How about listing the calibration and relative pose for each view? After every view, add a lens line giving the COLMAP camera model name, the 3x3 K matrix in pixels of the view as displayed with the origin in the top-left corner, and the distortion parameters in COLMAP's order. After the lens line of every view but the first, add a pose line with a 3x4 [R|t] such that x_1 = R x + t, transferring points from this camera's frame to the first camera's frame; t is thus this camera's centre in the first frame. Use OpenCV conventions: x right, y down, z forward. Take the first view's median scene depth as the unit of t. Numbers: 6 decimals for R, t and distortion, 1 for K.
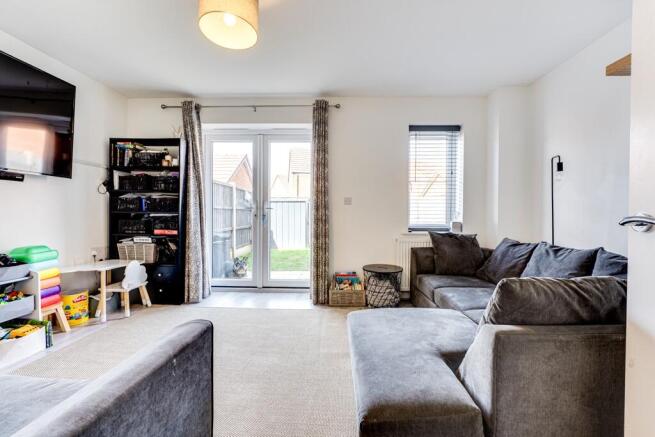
lens RADIAL K [[266.9, 0, 328.5], [0, 266.9, 213.5], [0, 0, 1]] dist [-0.014337, 0.000163]
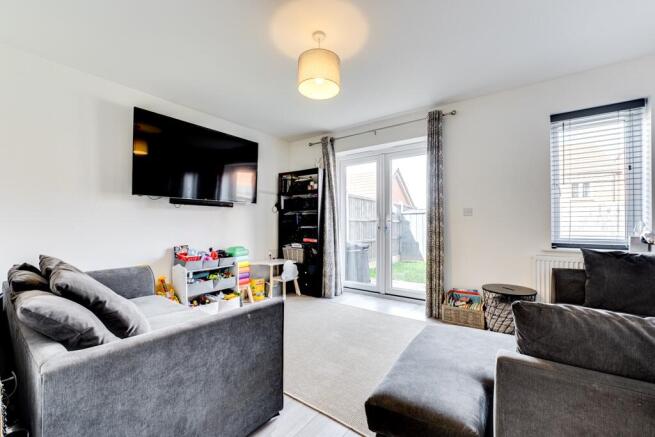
lens RADIAL K [[263.3, 0, 326.5], [0, 263.3, 221.3], [0, 0, 1]] dist [-0.017150, 0.000310]
pose [[0.823232, -0.013138, -0.567553, 0.190324], [0.004198, 0.999846, -0.017055, -0.001423], [0.567689, 0.011658, 0.823160, -0.022327]]
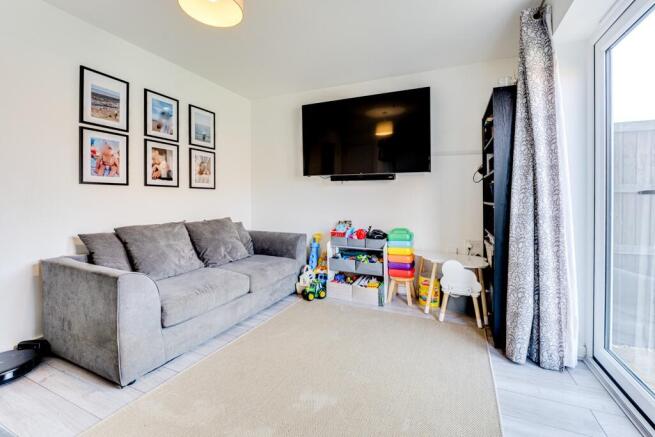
lens RADIAL K [[275.5, 0, 329.3], [0, 275.5, 201.6], [0, 0, 1]] dist [-0.015978, -0.000032]
pose [[-0.364453, -0.000877, -0.931221, 0.201940], [-0.010721, 0.999937, 0.003254, -0.005807], [0.931160, 0.011169, -0.364440, 0.845421]]
